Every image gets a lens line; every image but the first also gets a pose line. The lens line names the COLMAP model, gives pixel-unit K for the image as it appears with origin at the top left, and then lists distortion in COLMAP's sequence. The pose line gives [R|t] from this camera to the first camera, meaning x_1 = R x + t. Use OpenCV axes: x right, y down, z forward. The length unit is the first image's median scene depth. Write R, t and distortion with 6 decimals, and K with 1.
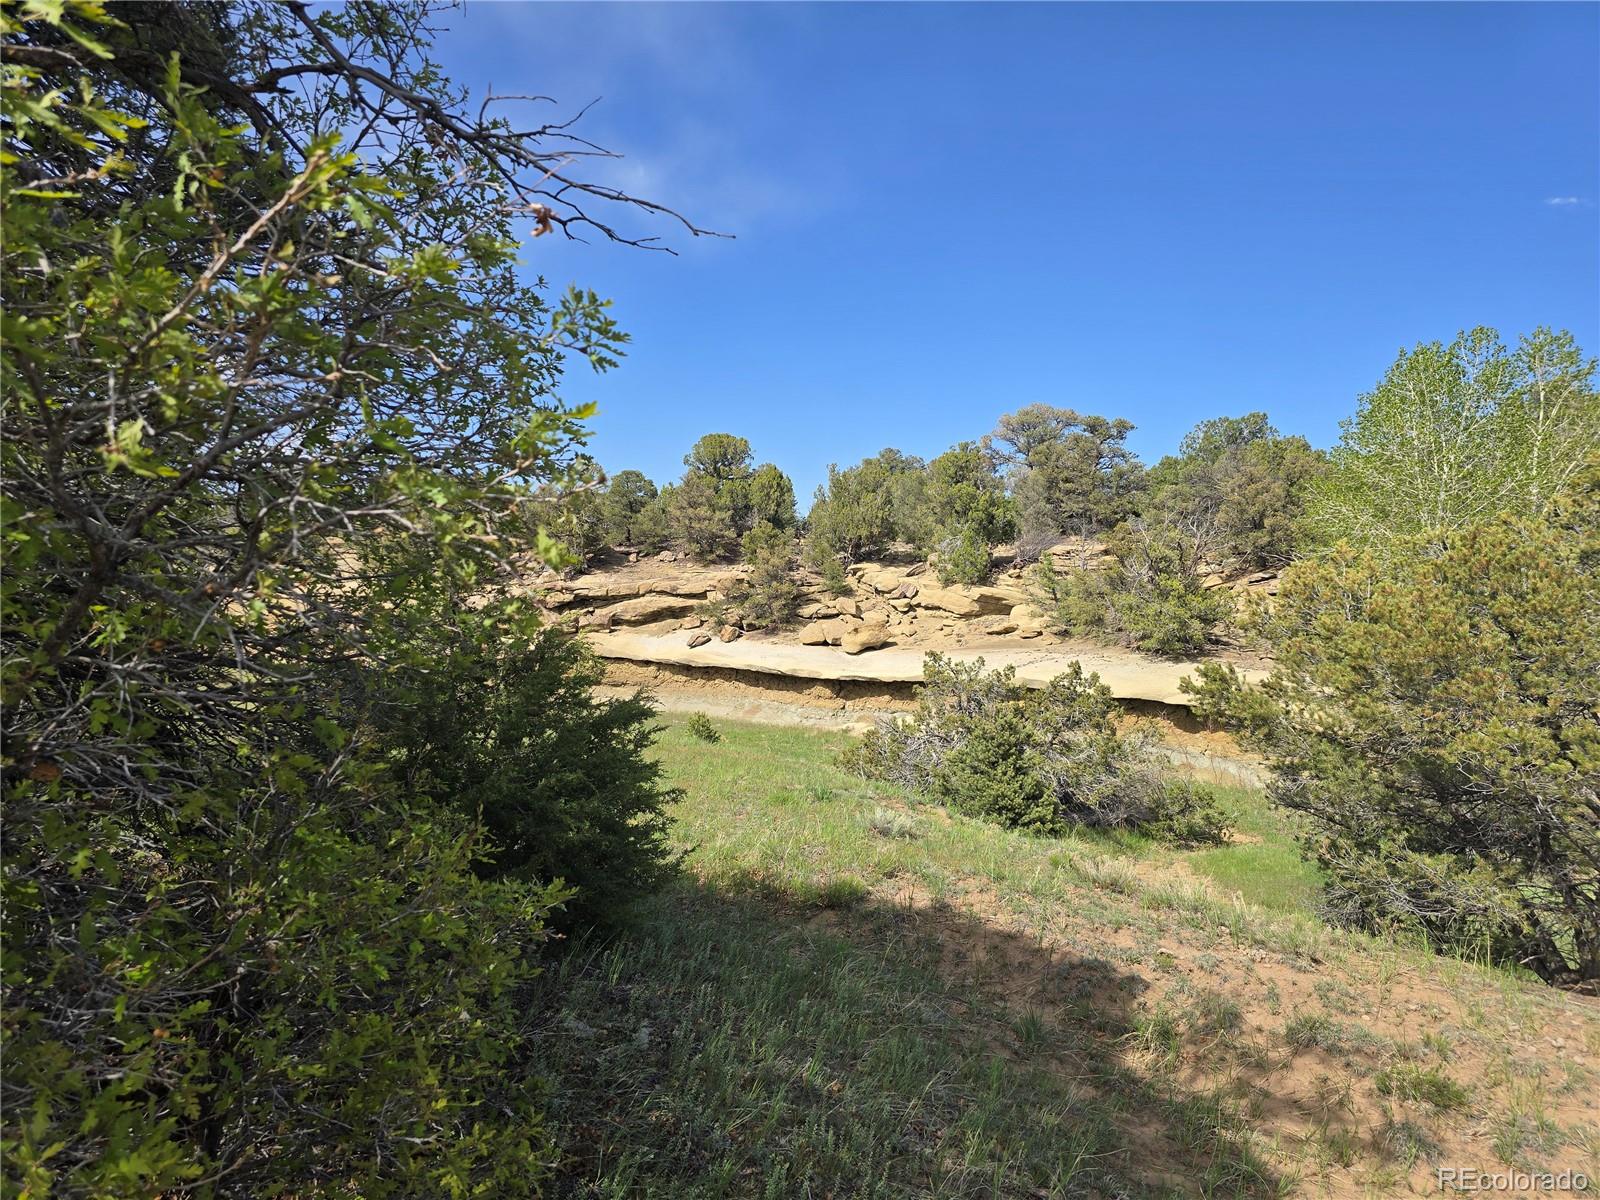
lens RADIAL K [[1061.1, 0, 800.0], [0, 1061.1, 600.0], [0, 0, 1]] dist [0.051235, -0.053808]
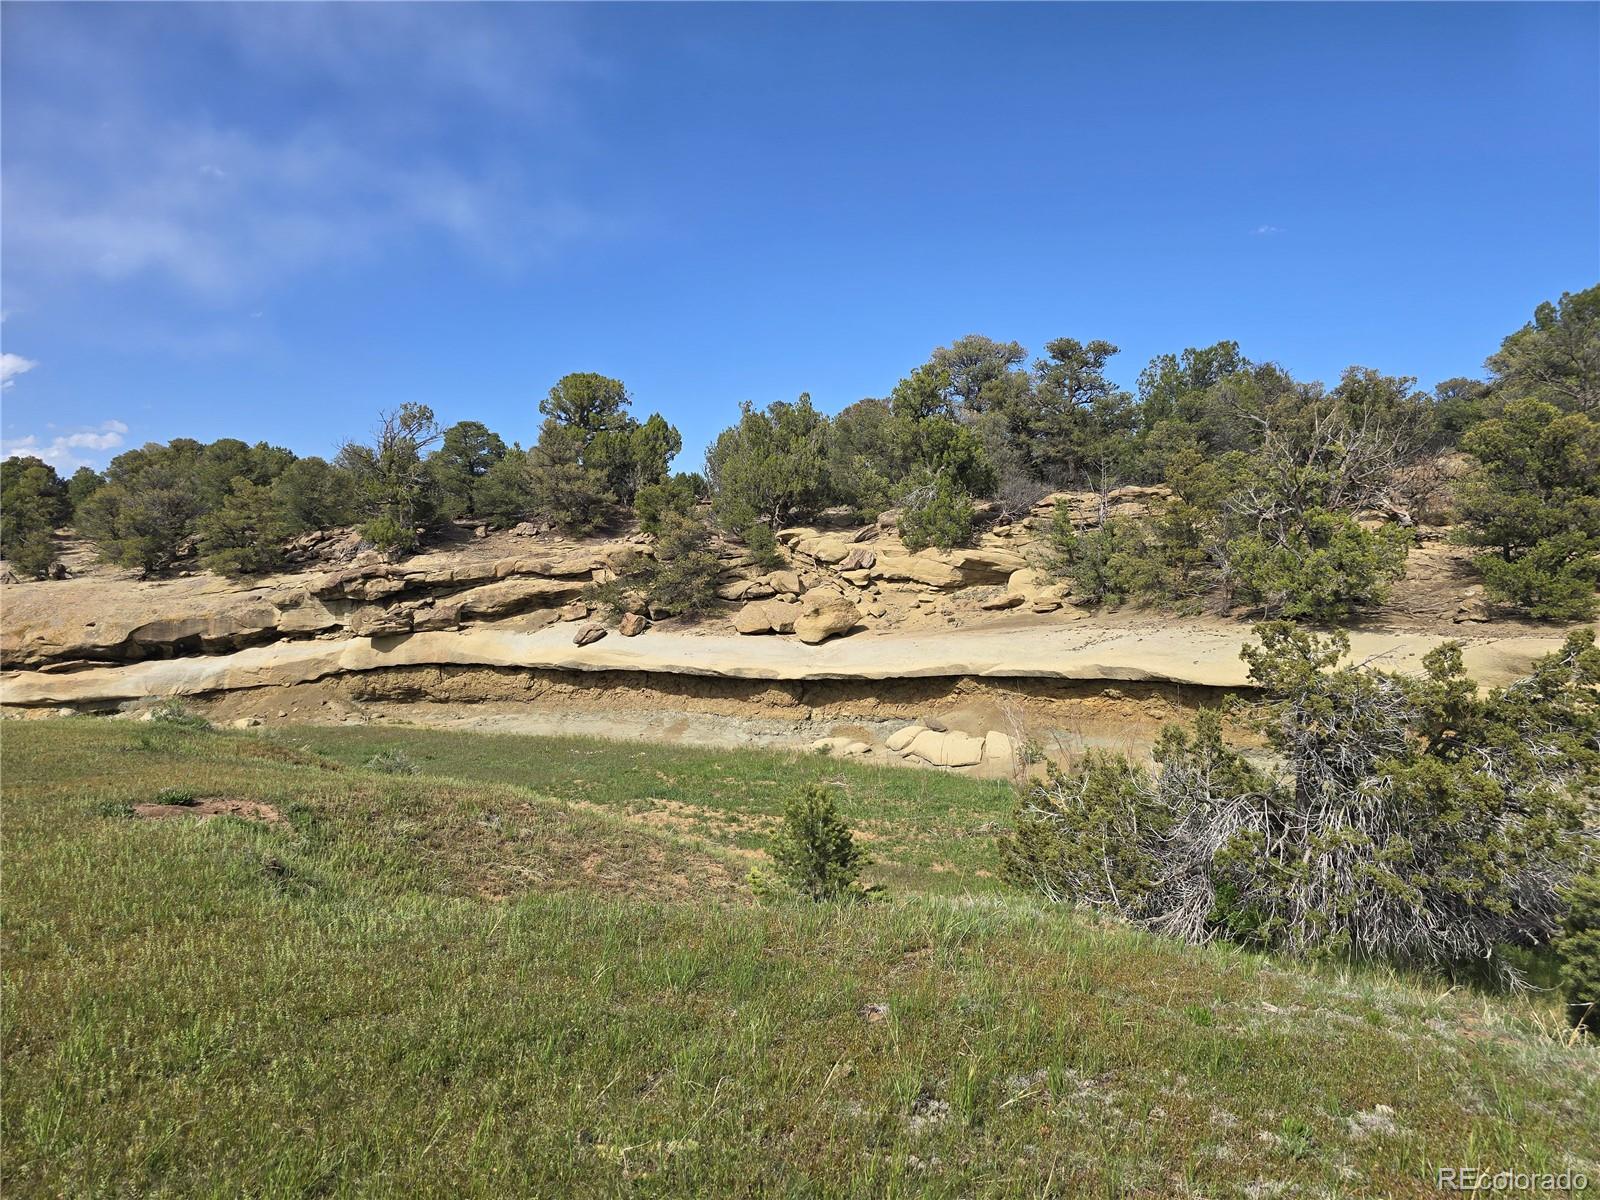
lens RADIAL K [[1054.4, 0, 805.4], [0, 1054.4, 629.1], [0, 0, 1]] dist [0.053153, -0.046247]
pose [[0.984793, -0.042739, 0.168393, -0.067522], [0.036805, 0.998592, 0.038204, 0.010688], [-0.169789, -0.031425, 0.984979, 0.241004]]
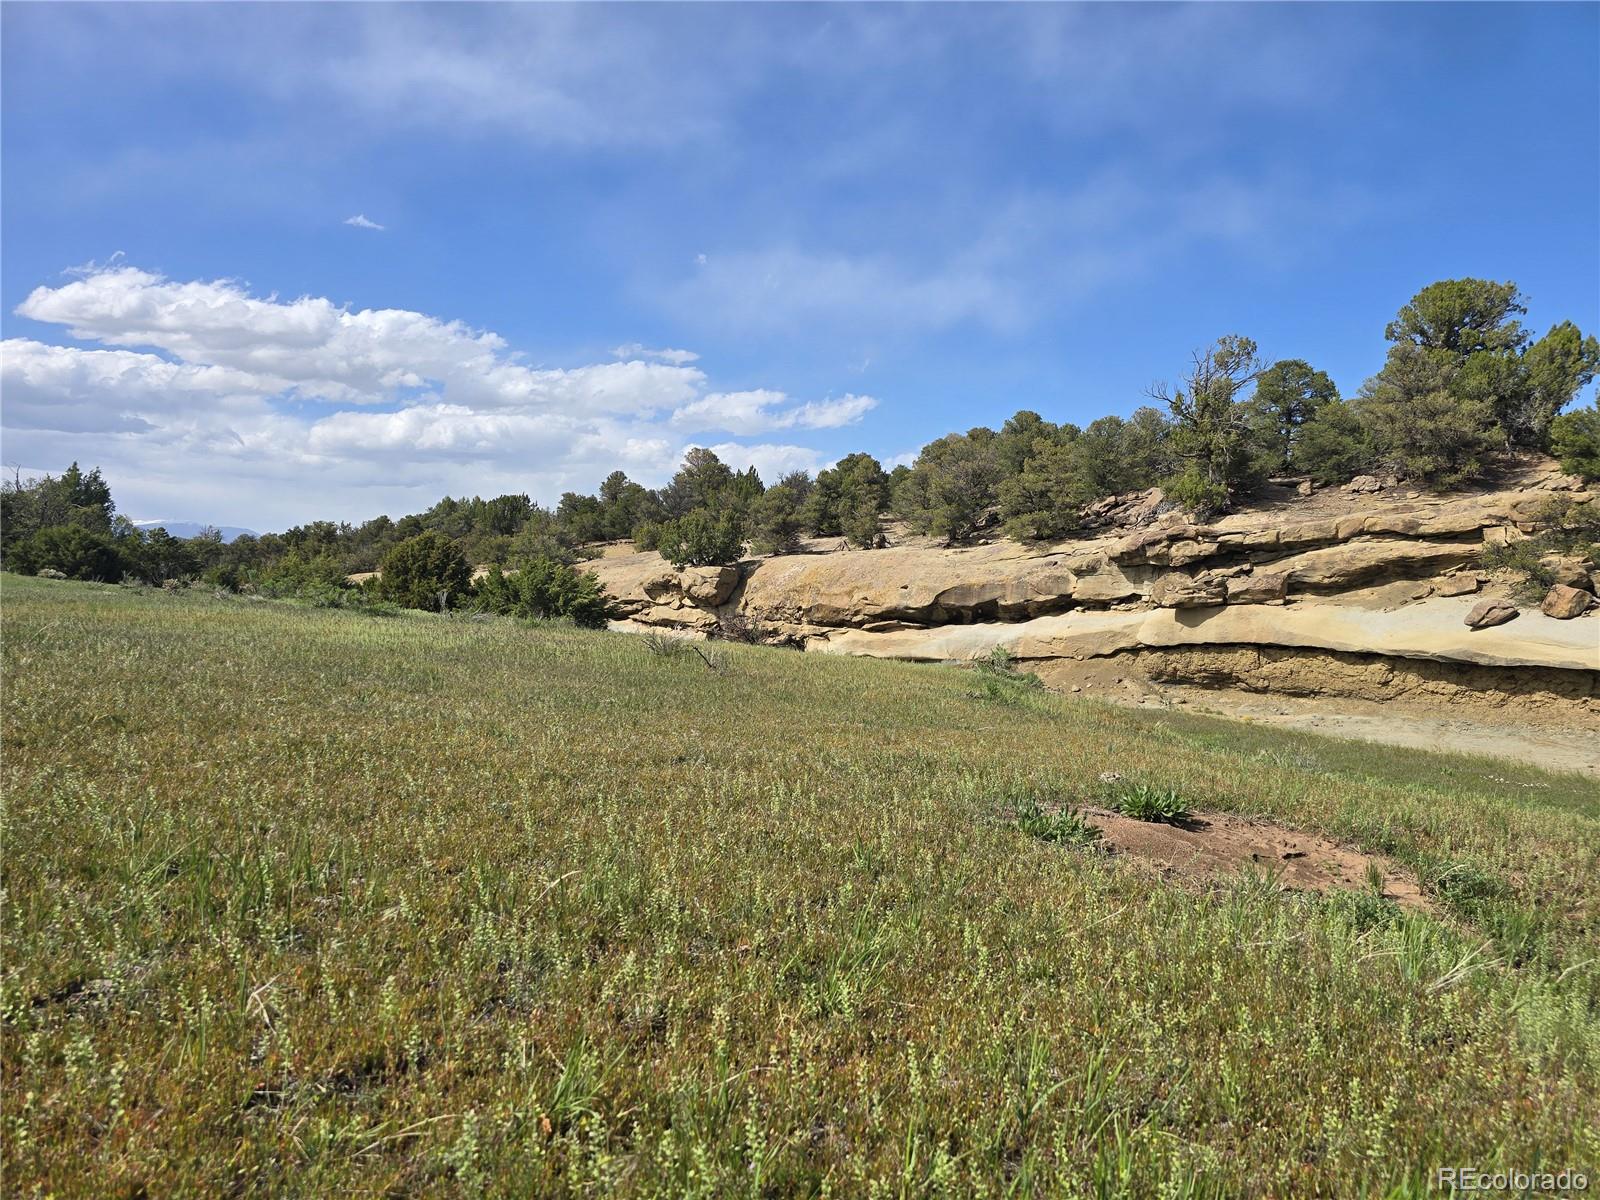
lens RADIAL K [[1061.1, 0, 800.0], [0, 1061.1, 600.0], [0, 0, 1]] dist [0.051235, -0.053808]
pose [[0.874033, -0.004268, -0.485847, -0.127989], [0.004746, 0.999989, -0.000248, 0.027511], [0.485843, -0.002089, 0.874044, 0.356978]]
